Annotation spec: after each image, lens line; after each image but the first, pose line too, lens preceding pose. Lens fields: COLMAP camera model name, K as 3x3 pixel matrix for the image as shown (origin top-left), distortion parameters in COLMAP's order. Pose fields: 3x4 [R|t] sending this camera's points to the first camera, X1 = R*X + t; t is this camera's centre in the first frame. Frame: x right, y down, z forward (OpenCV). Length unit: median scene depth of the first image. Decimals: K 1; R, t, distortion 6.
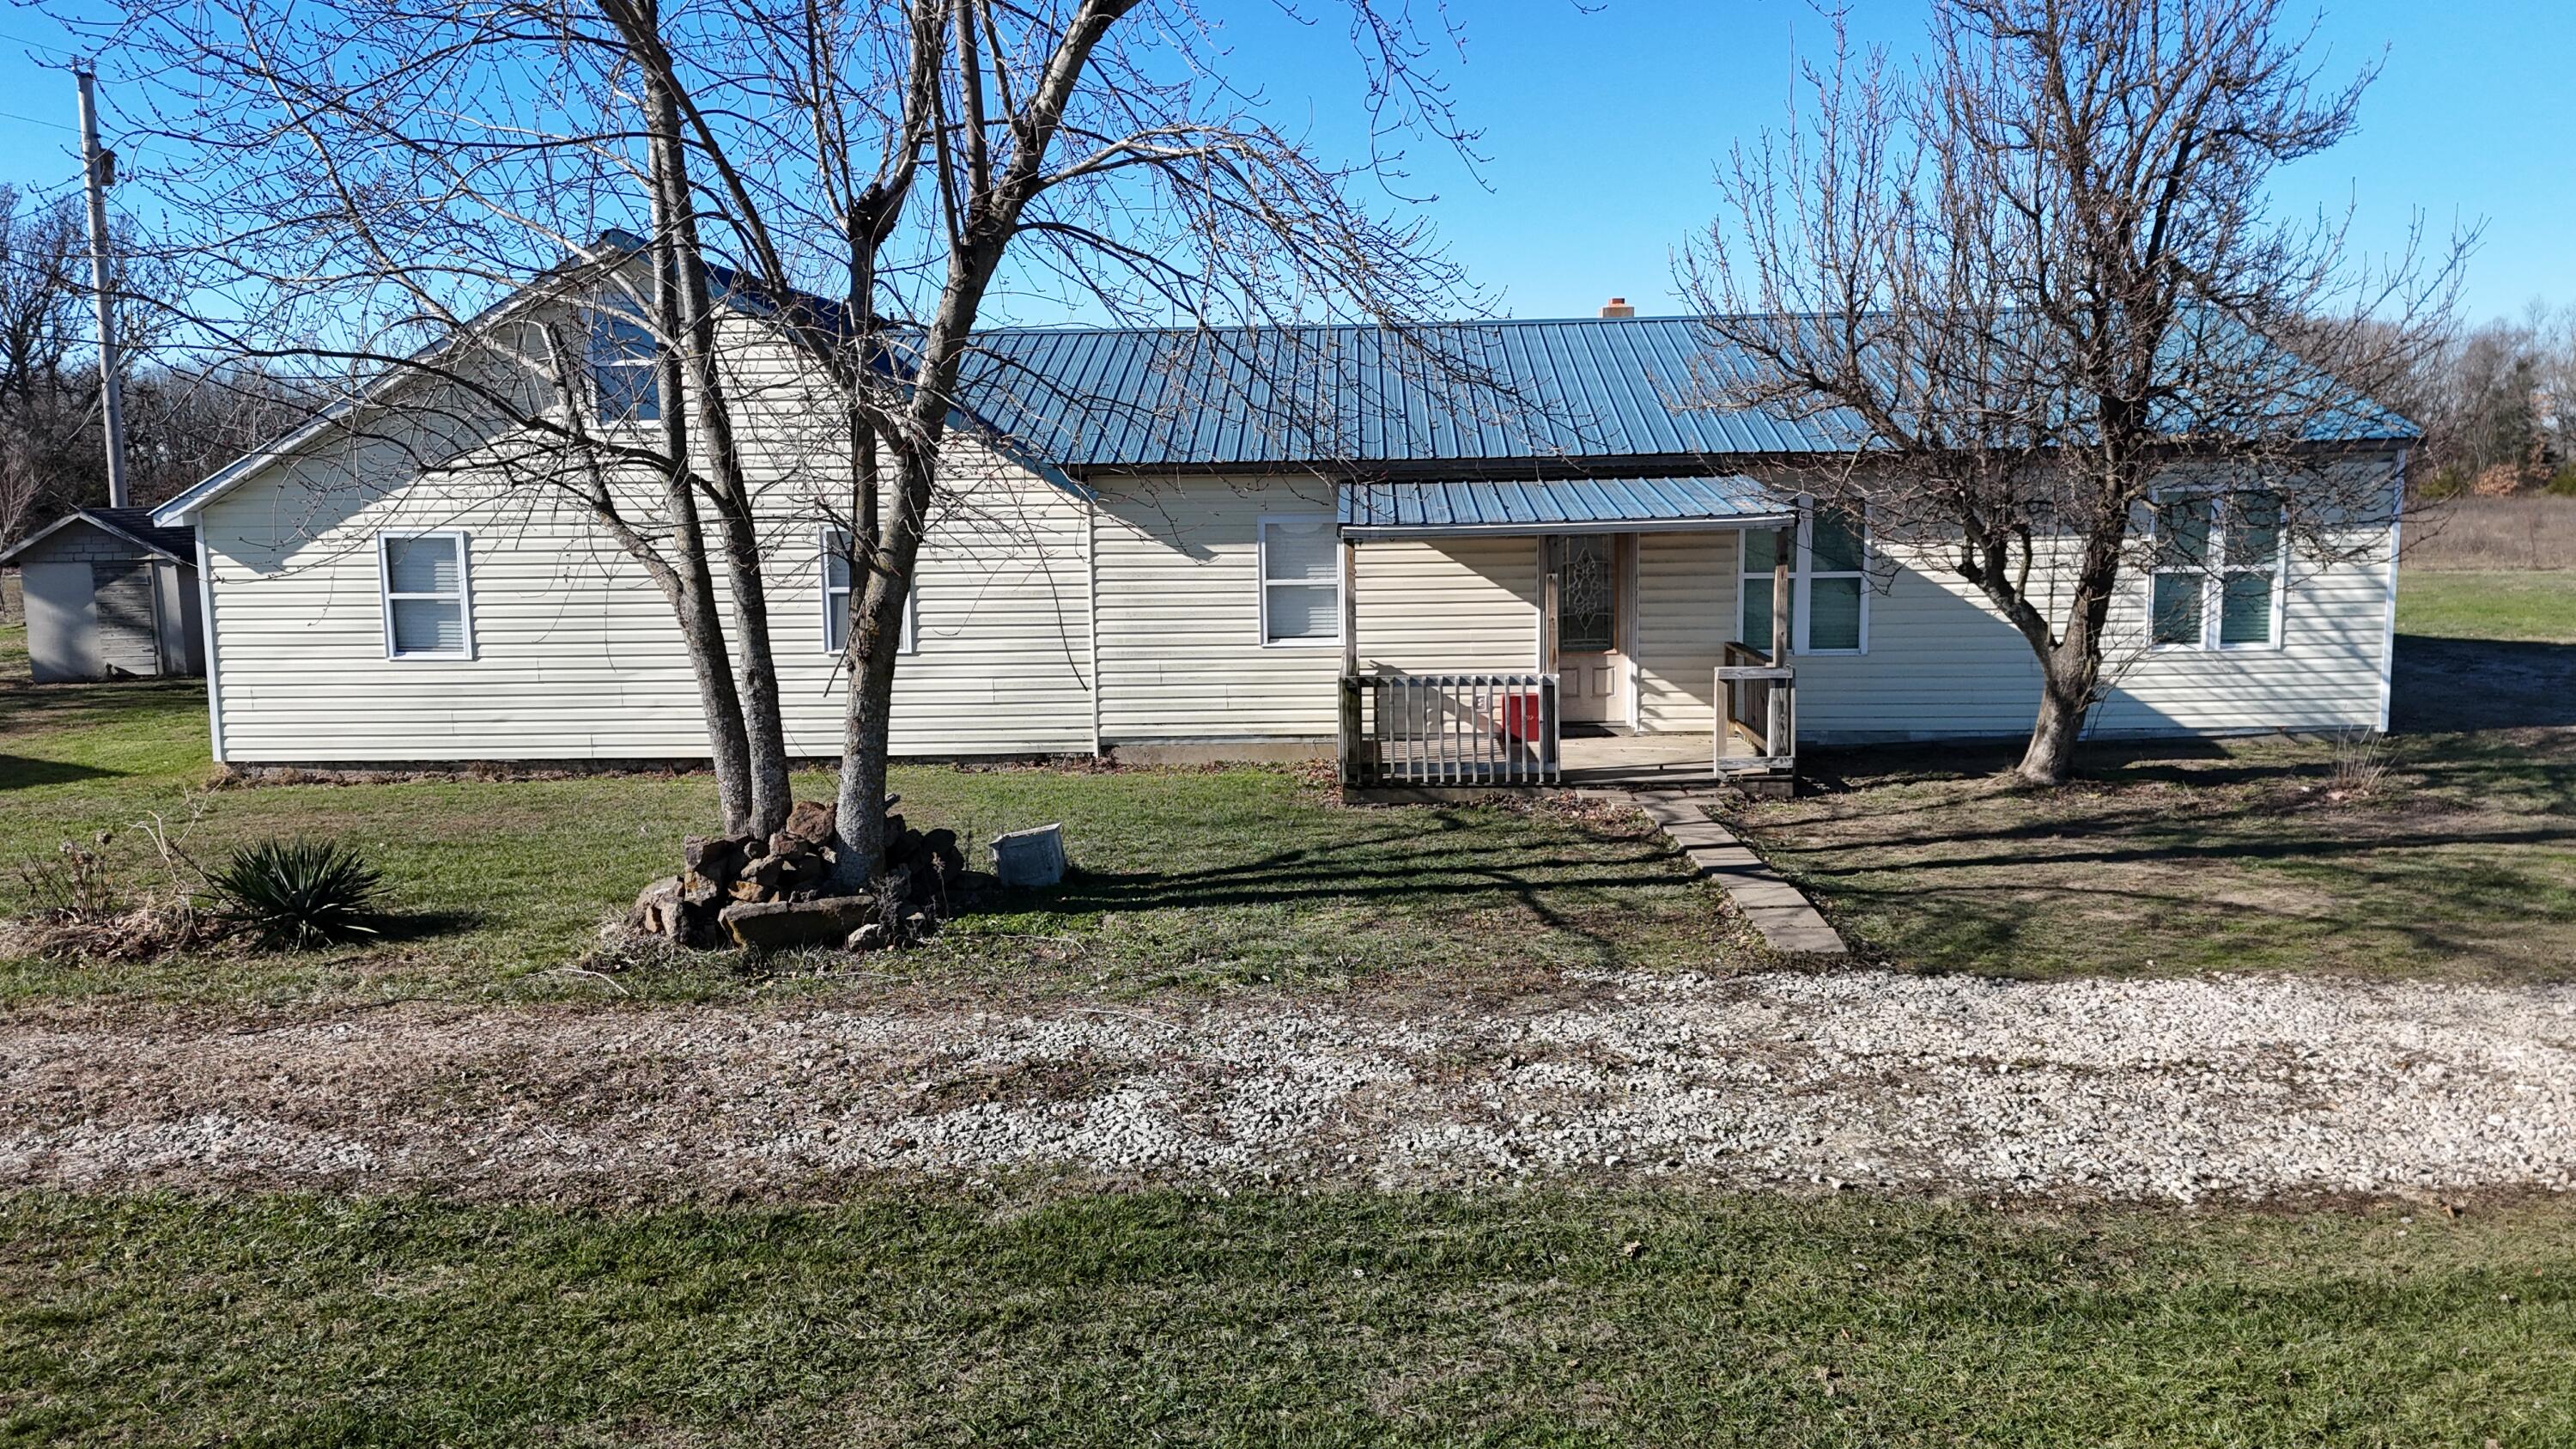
lens RADIAL K [[1911.8, 0, 1296.4], [0, 1911.8, 706.0], [0, 0, 1]] dist [0.094937, -0.089787]
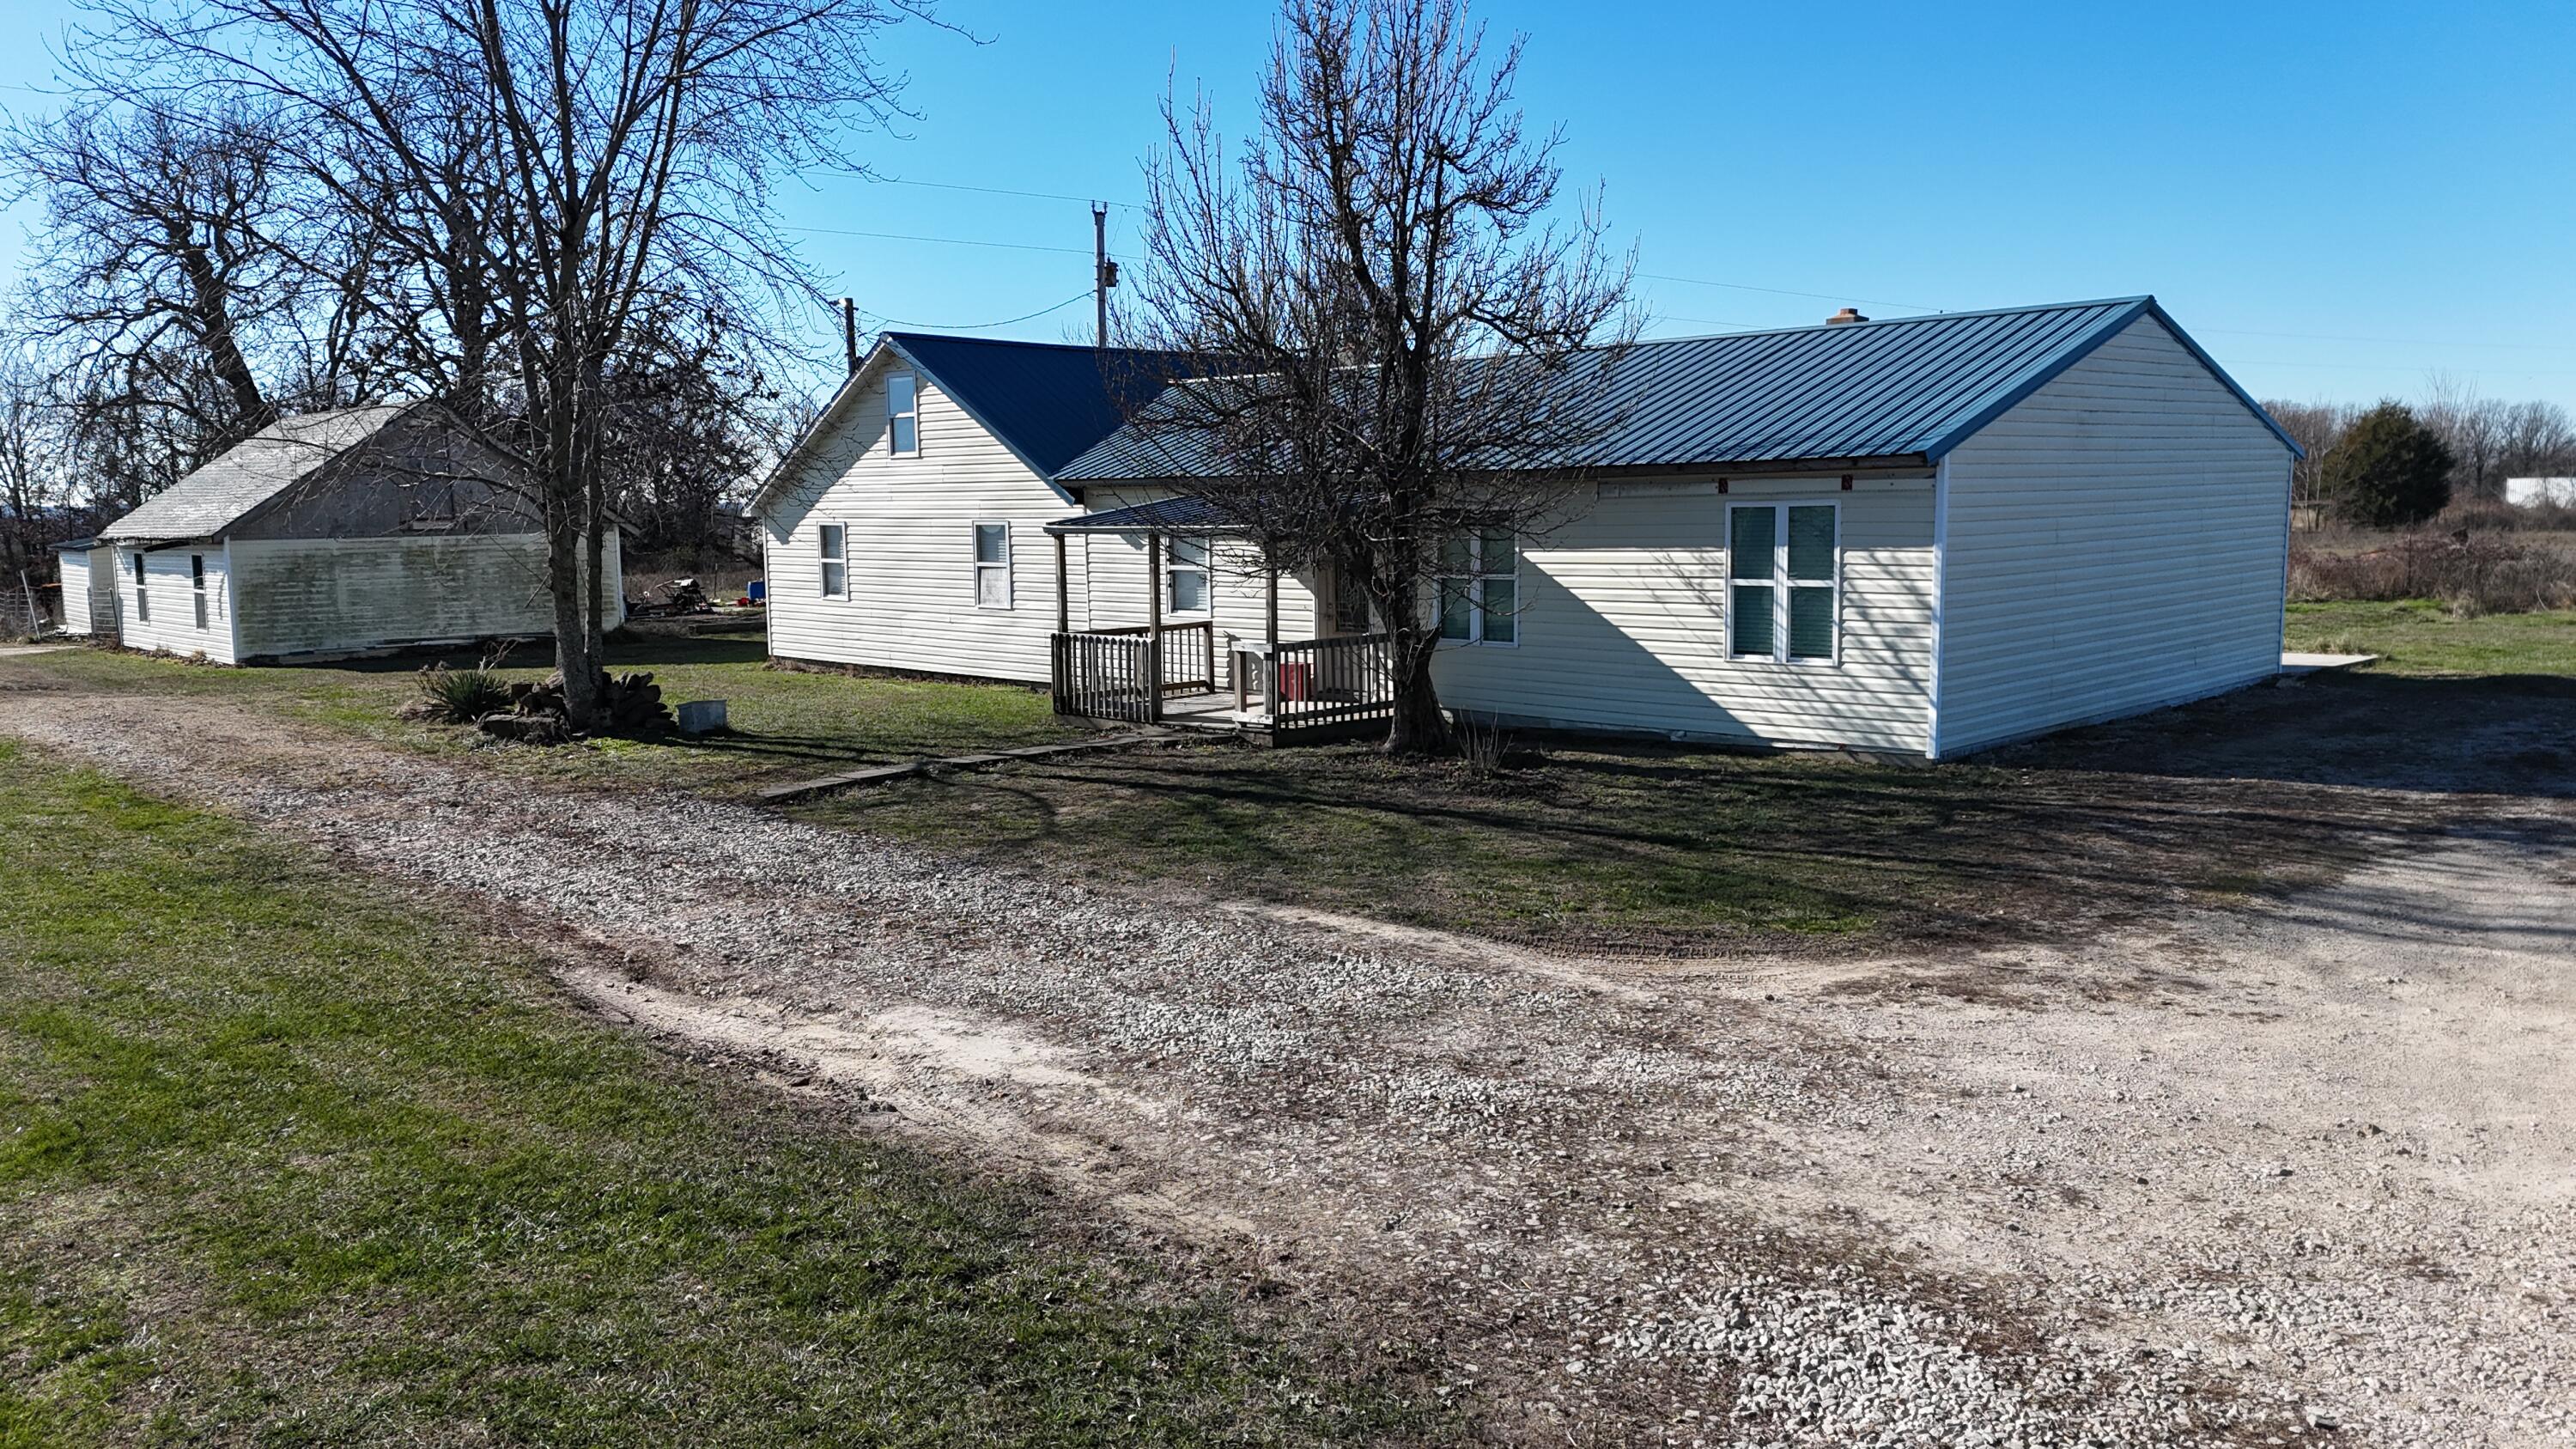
lens RADIAL K [[1911.8, 0, 1277.8], [0, 1911.8, 703.8], [0, 0, 1]] dist [0.094937, -0.089787]
pose [[0.722654, 0.079397, -0.686635, 1.068716], [-0.078073, 0.996400, 0.033048, -0.022069], [0.686787, 0.029725, 0.726251, 0.093785]]
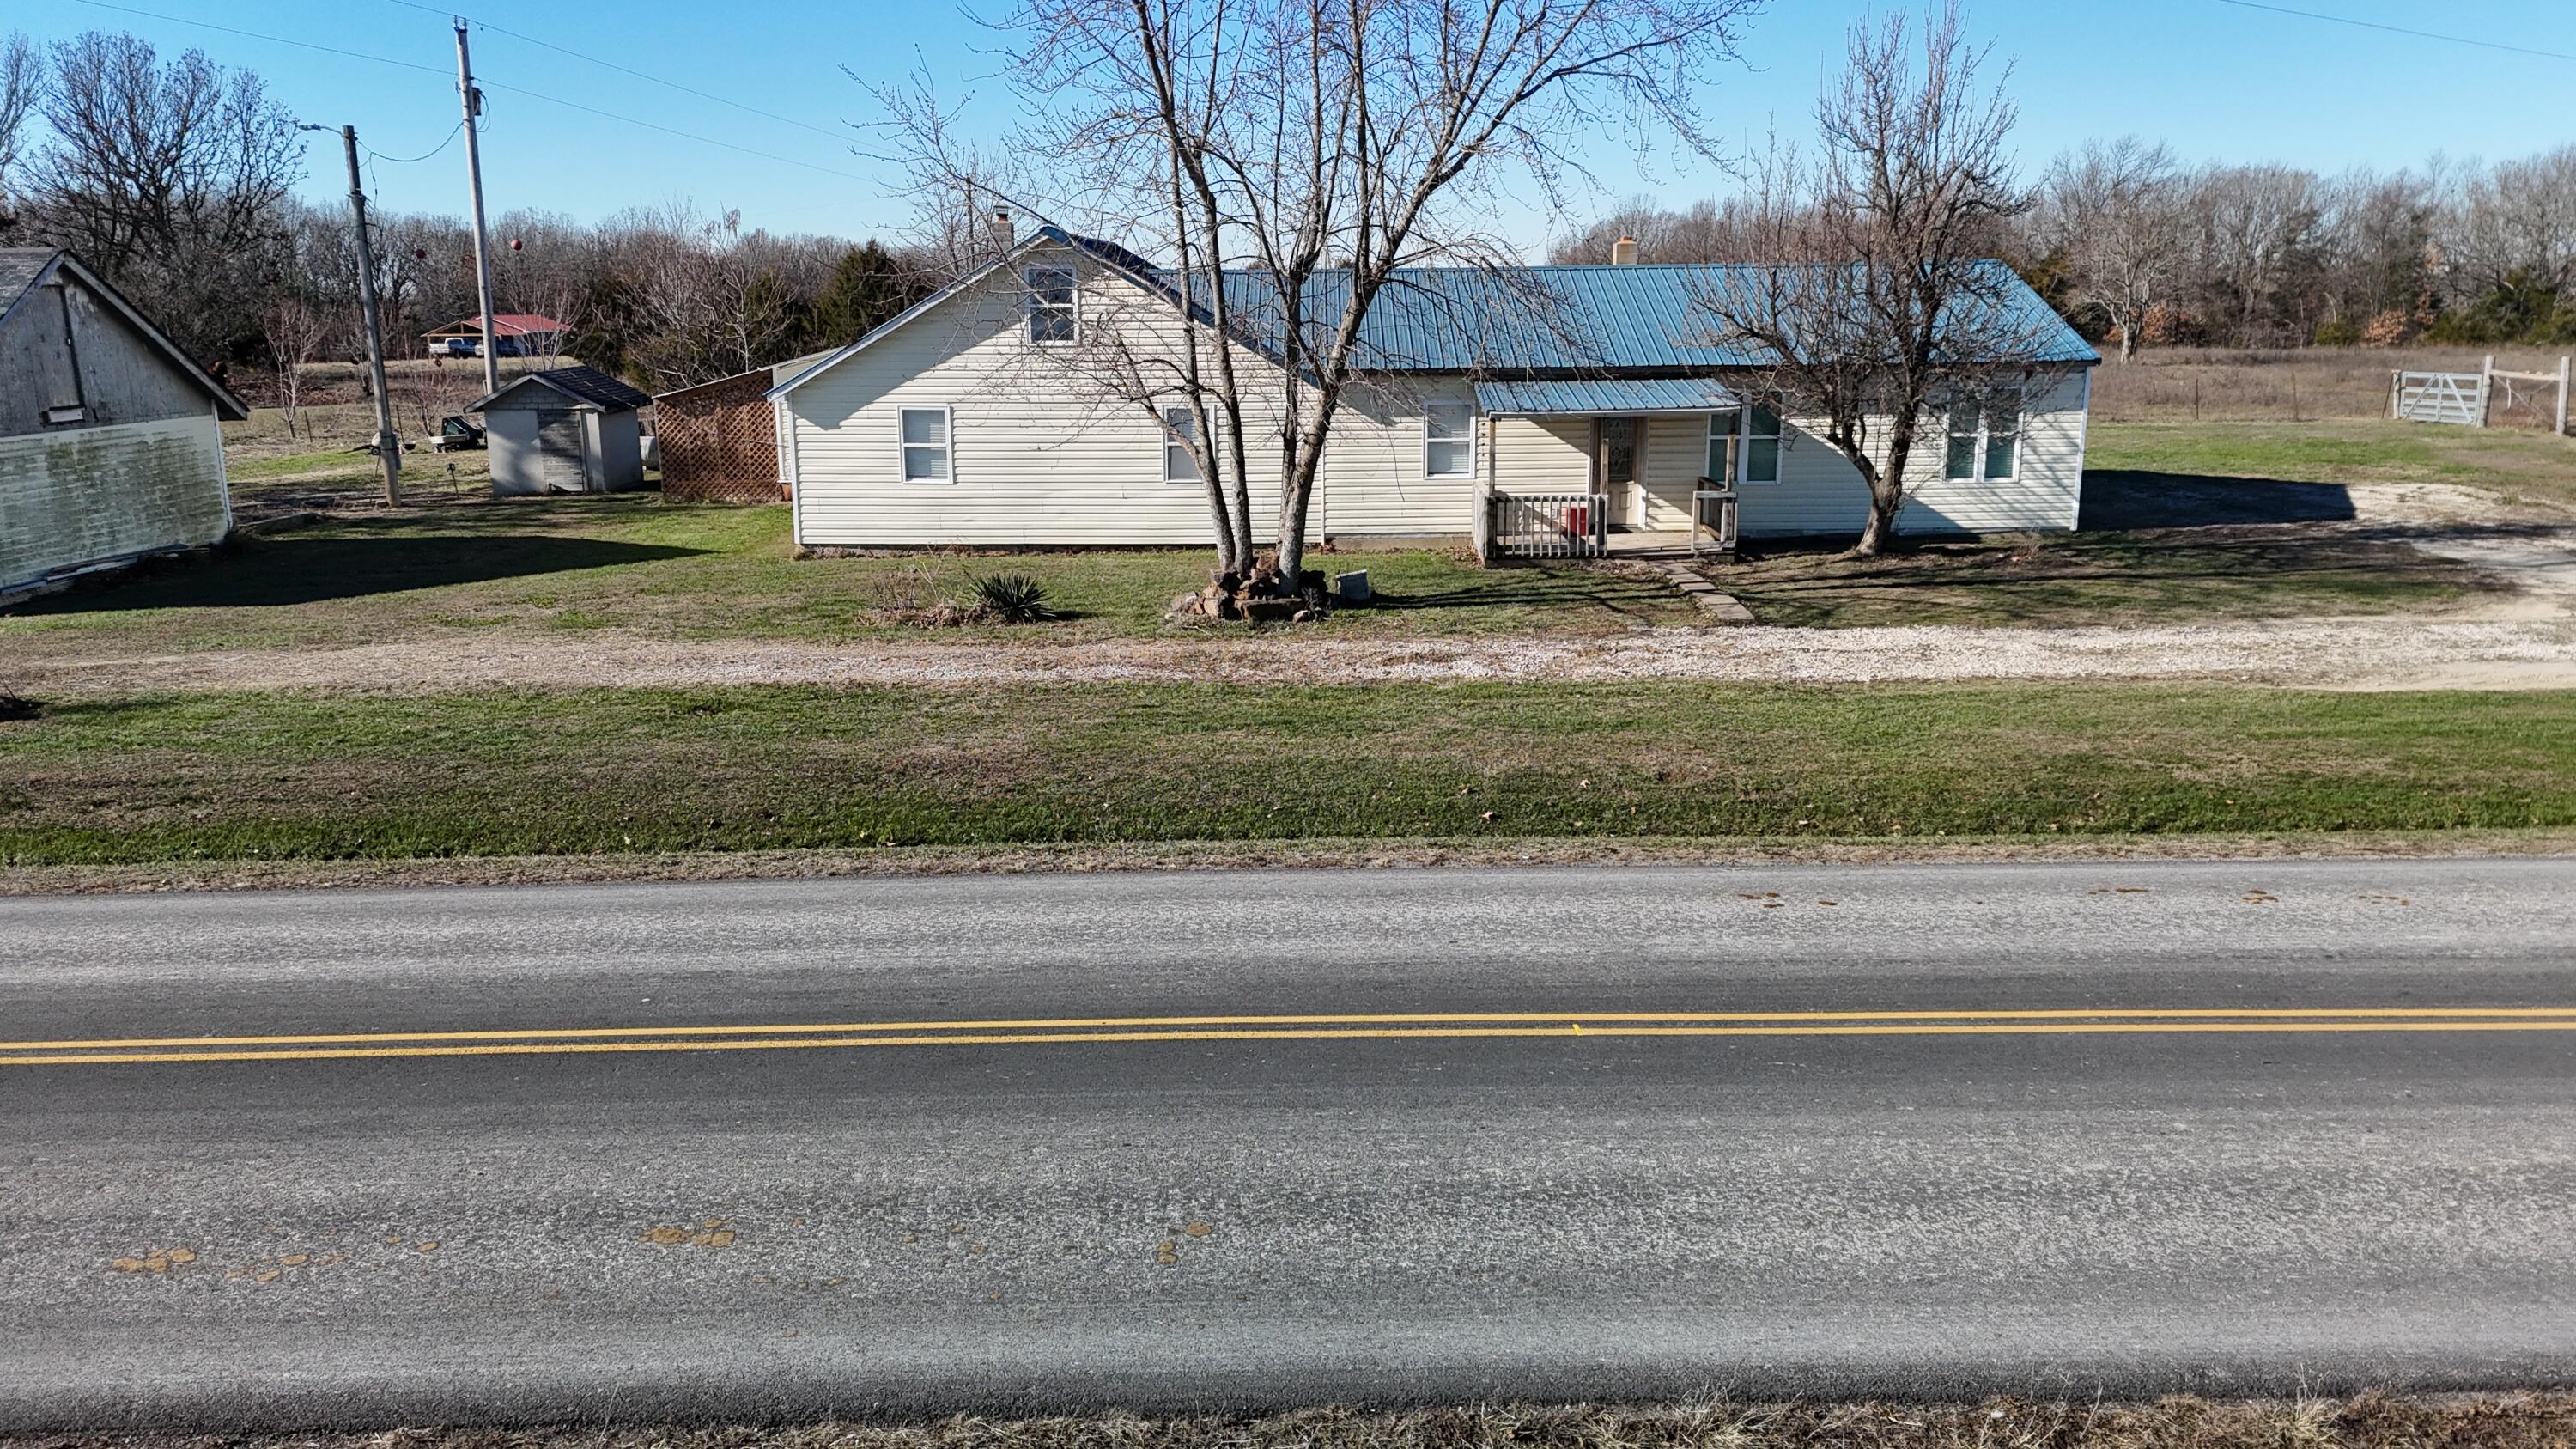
lens RADIAL K [[1911.8, 0, 1308.7], [0, 1911.8, 724.1], [0, 0, 1]] dist [0.094937, -0.089787]
pose [[0.999504, 0.001528, 0.031459, -0.191664], [-0.004608, 0.995168, 0.098076, 0.021041], [-0.031157, -0.098172, 0.994682, -0.771339]]
